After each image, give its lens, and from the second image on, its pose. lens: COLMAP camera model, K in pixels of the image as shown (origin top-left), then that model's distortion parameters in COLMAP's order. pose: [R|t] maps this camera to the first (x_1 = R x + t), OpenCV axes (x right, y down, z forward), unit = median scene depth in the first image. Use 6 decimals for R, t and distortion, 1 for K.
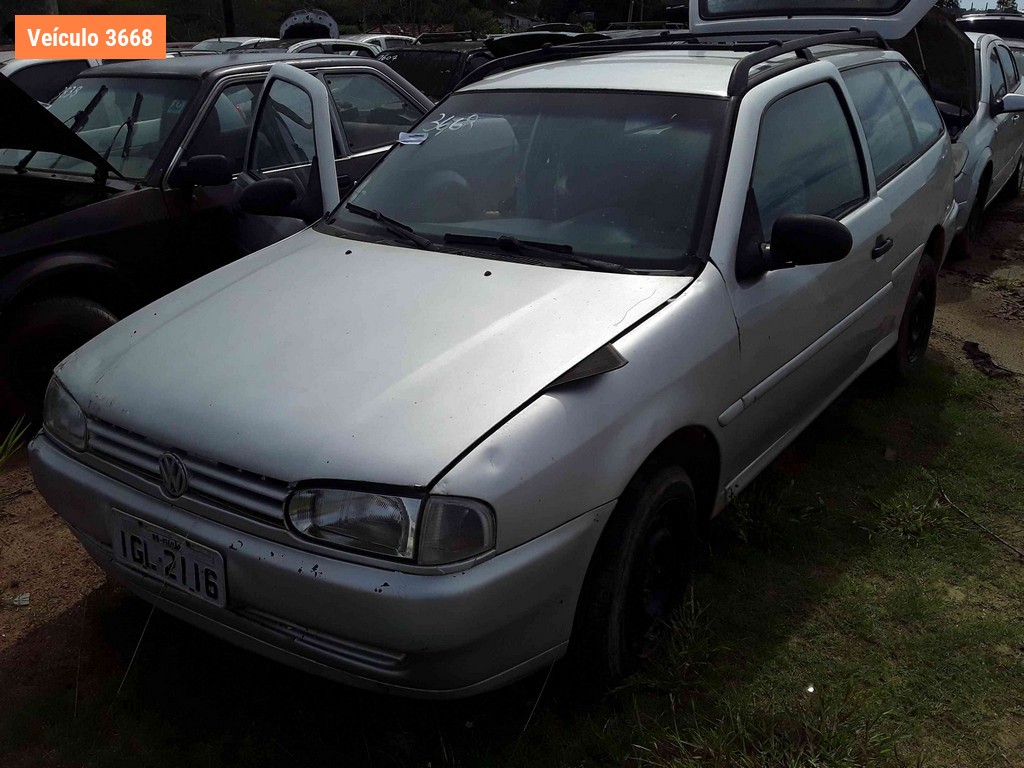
lens RADIAL K [[923.1, 0, 512.0], [0, 923.1, 384.0], [0, 0, 1]] dist [0.001411, -0.001601]
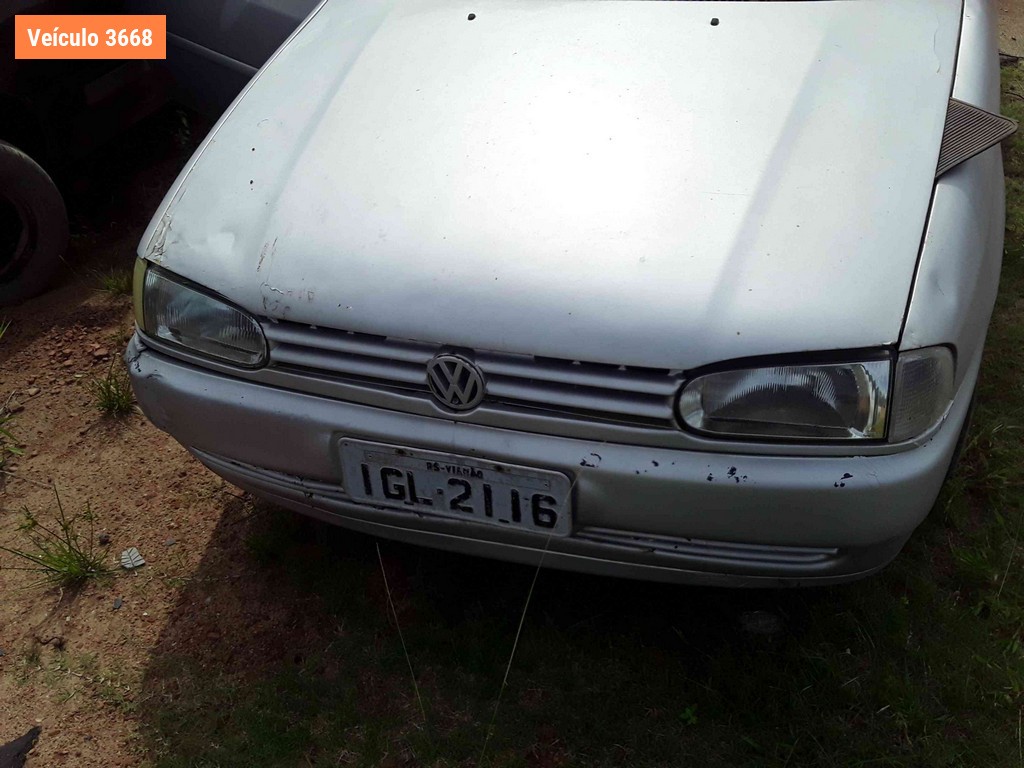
lens RADIAL K [[948.7, 0, 512.0], [0, 948.7, 384.0], [0, 0, 1]] dist [0.092962, -0.193614]
pose [[0.957923, -0.205171, 0.200720, -0.478239], [0.143197, 0.947681, 0.285298, -0.107560], [-0.248753, -0.244551, 0.937185, 0.294933]]
